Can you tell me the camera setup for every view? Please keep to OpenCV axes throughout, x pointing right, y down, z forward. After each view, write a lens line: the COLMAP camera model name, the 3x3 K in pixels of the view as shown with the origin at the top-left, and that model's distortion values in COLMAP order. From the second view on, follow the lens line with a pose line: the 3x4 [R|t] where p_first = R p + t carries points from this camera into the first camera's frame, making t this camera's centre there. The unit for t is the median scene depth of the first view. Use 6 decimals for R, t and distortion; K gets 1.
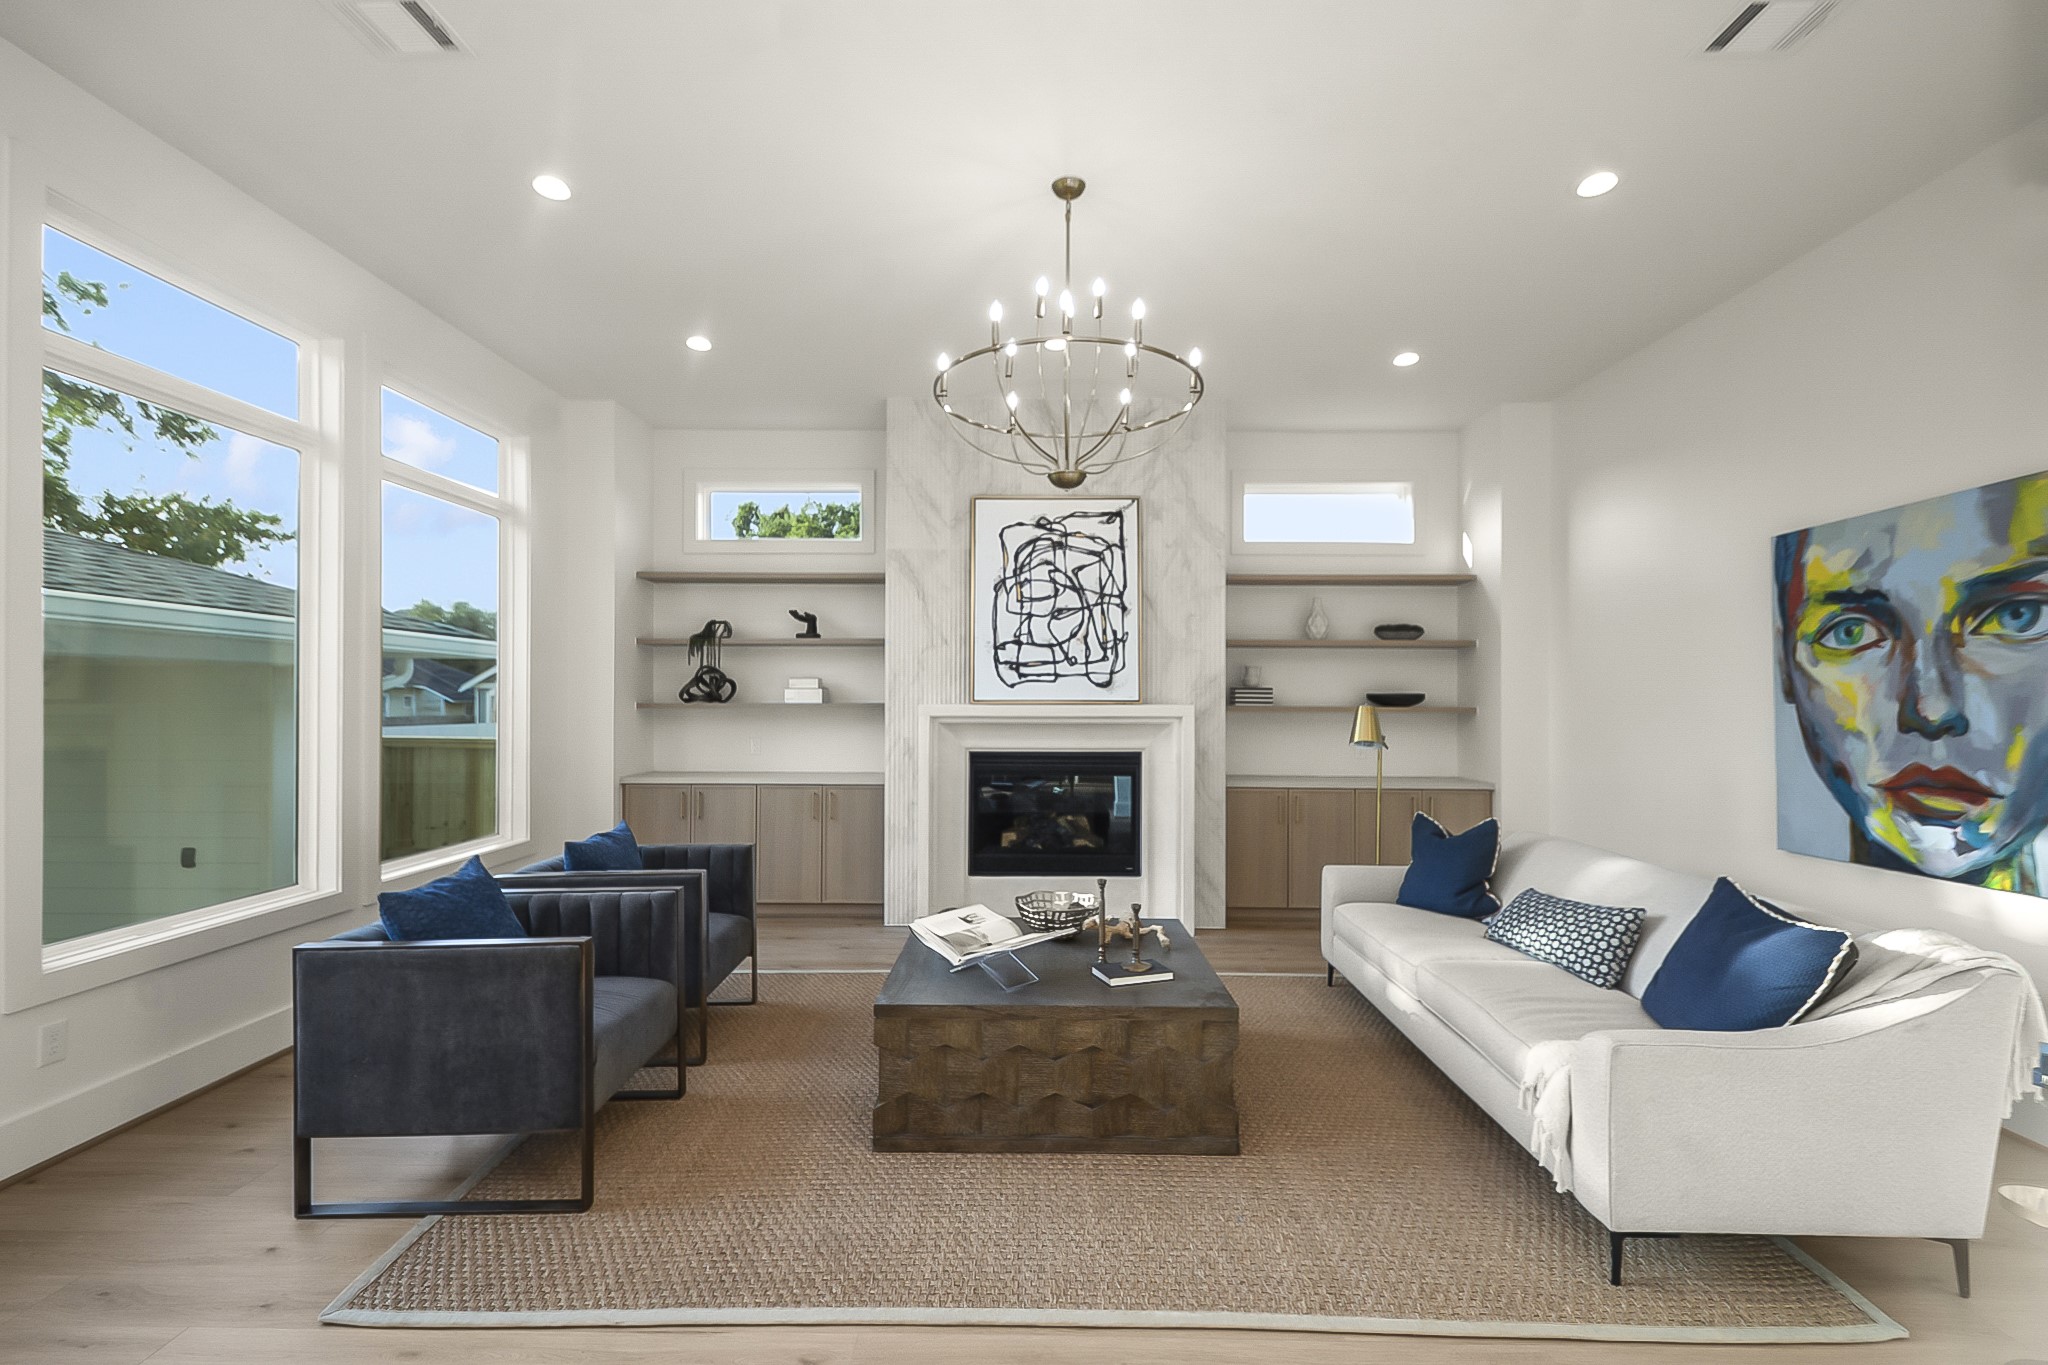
lens RADIAL K [[891.9, 0, 1012.0], [0, 891.9, 700.7], [0, 0, 1]] dist [0.003392, -0.007789]
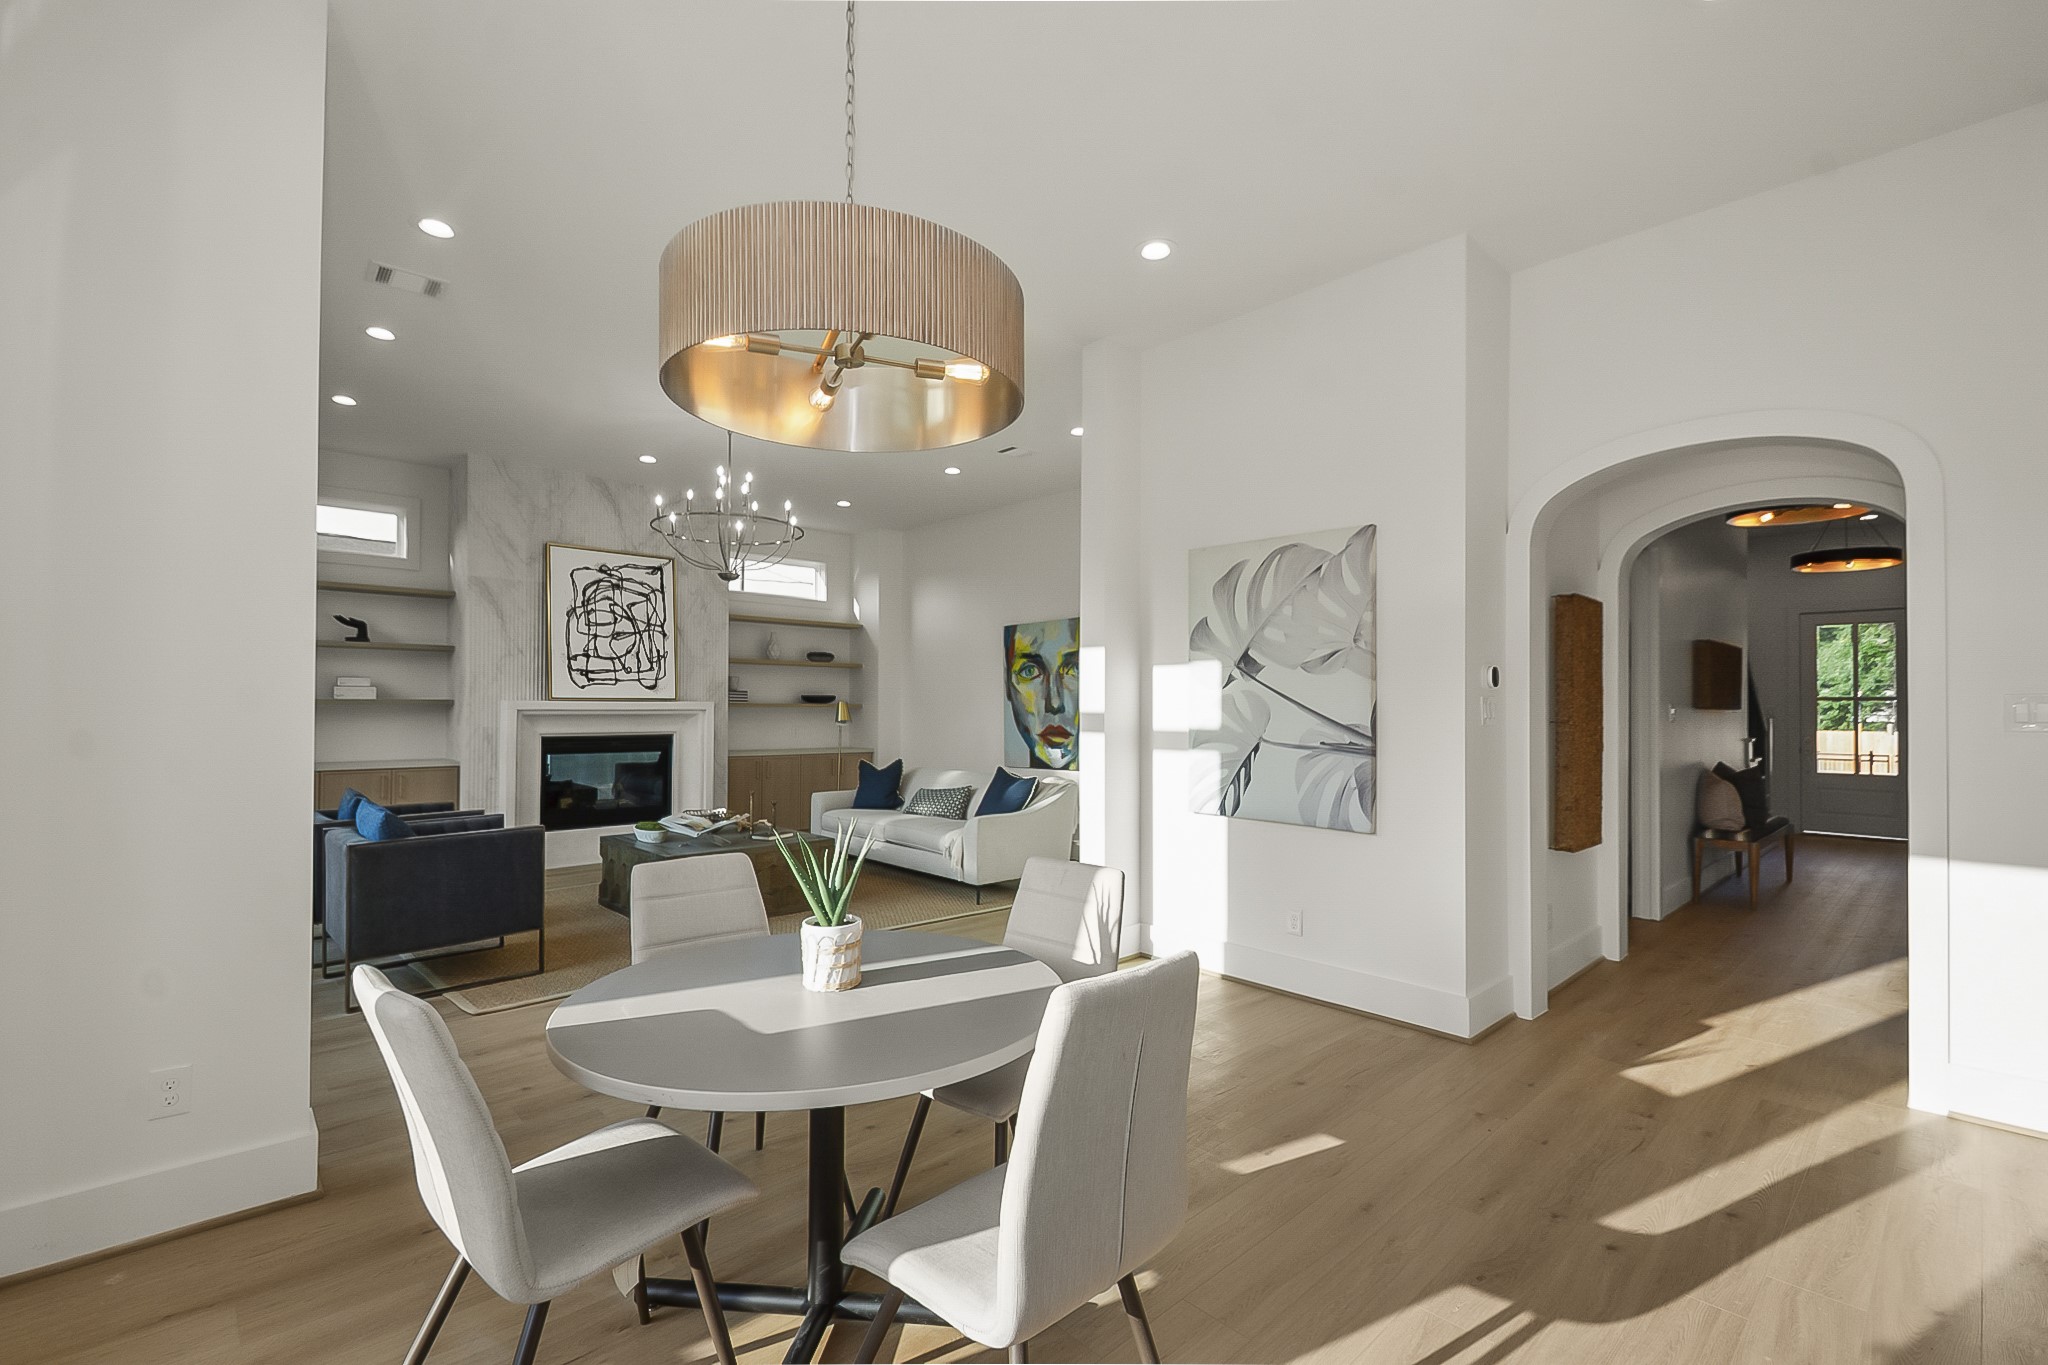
lens RADIAL K [[891.9, 0, 1012.0], [0, 891.9, 700.7], [0, 0, 1]] dist [0.003392, -0.007789]
pose [[0.720883, 0.004214, 0.693044, -0.469568], [-0.002621, 0.999991, -0.003354, 0.006772], [-0.693052, 0.000602, 0.720888, -0.432520]]
